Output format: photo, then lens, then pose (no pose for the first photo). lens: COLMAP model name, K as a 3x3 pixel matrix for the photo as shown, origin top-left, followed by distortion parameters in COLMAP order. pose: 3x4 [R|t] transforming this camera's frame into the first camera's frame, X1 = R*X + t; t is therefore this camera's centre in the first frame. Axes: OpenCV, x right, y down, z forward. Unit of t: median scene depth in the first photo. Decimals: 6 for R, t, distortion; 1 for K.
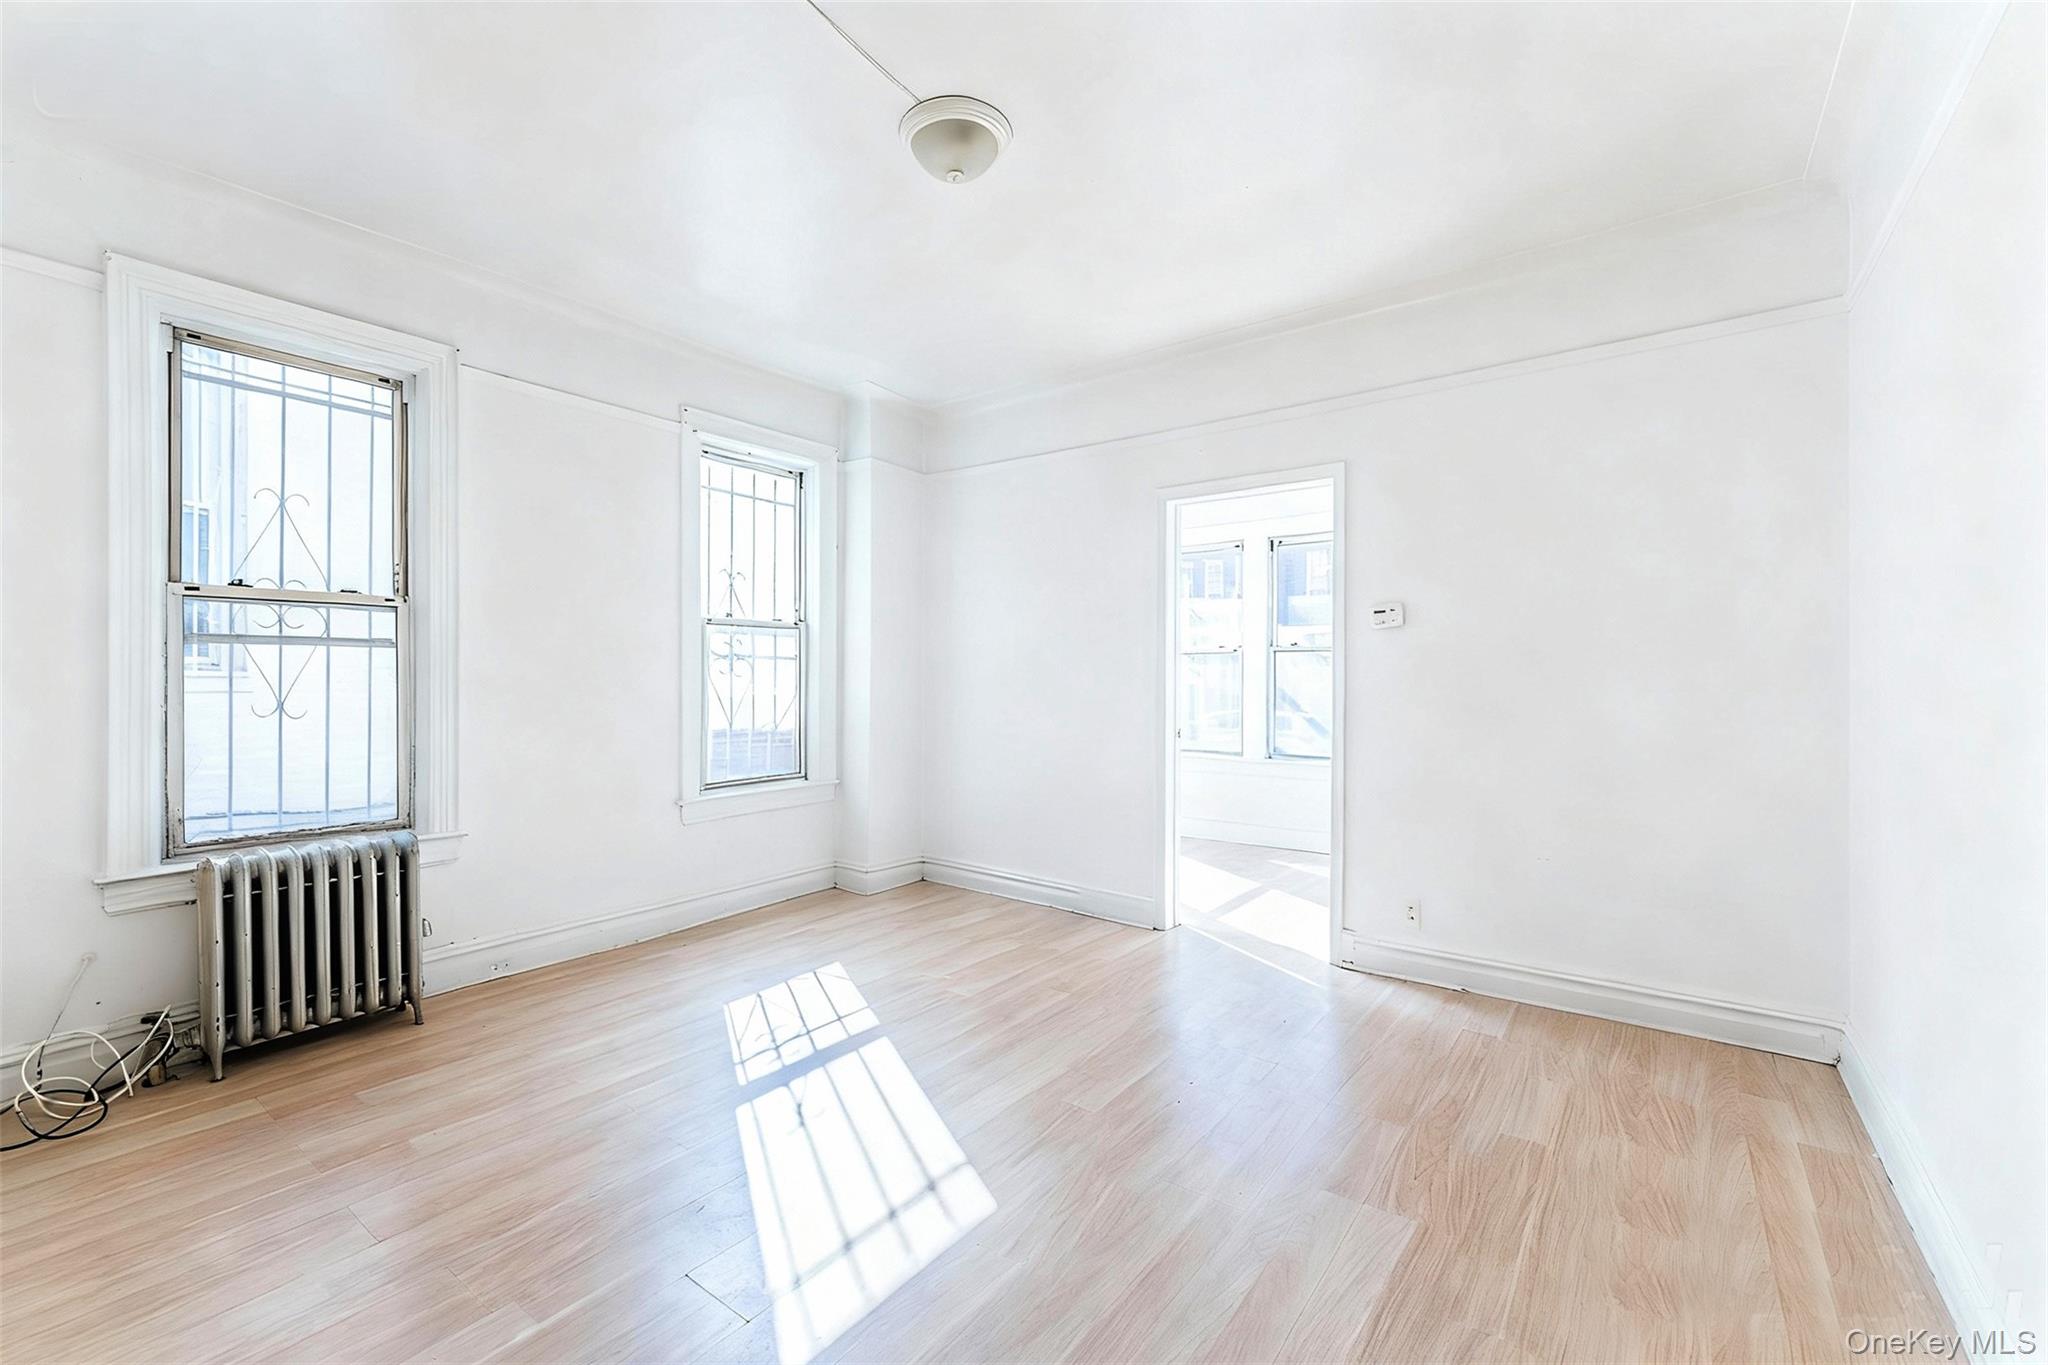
lens RADIAL K [[789.3, 0, 1017.6], [0, 789.3, 684.2], [0, 0, 1]] dist [0.002793, 0.000307]
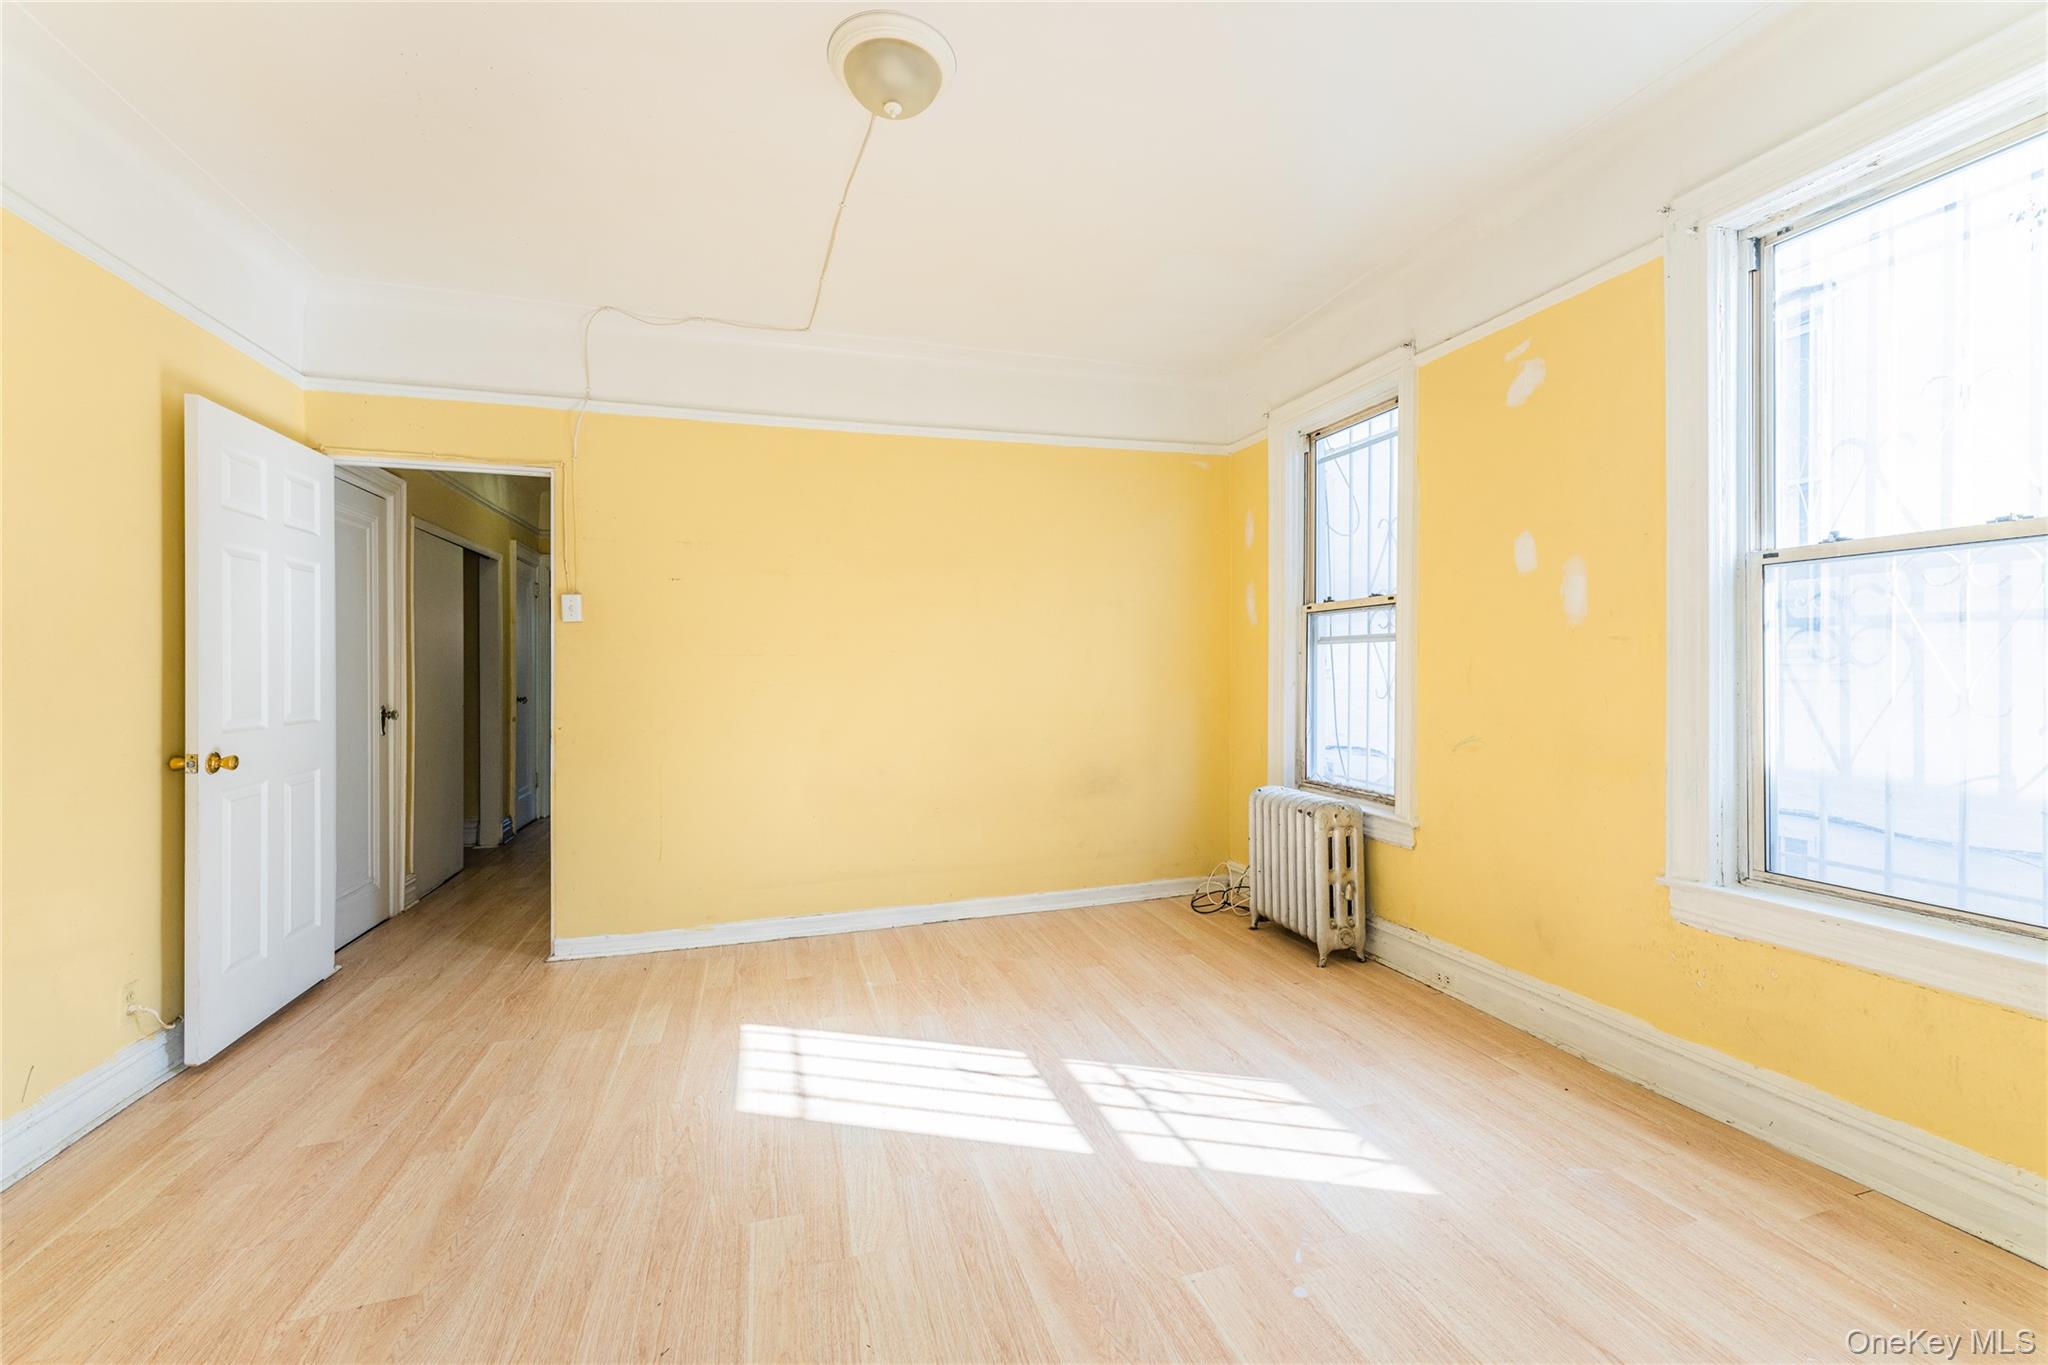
lens RADIAL K [[827.5, 0, 1022.9], [0, 827.5, 675.0], [0, 0, 1]] dist [0.005539, -0.000764]
pose [[-0.575526, 0.009421, -0.817729, 0.499035], [0.002439, 0.999949, 0.009803, -0.012268], [0.817780, 0.003648, -0.575520, 1.376824]]
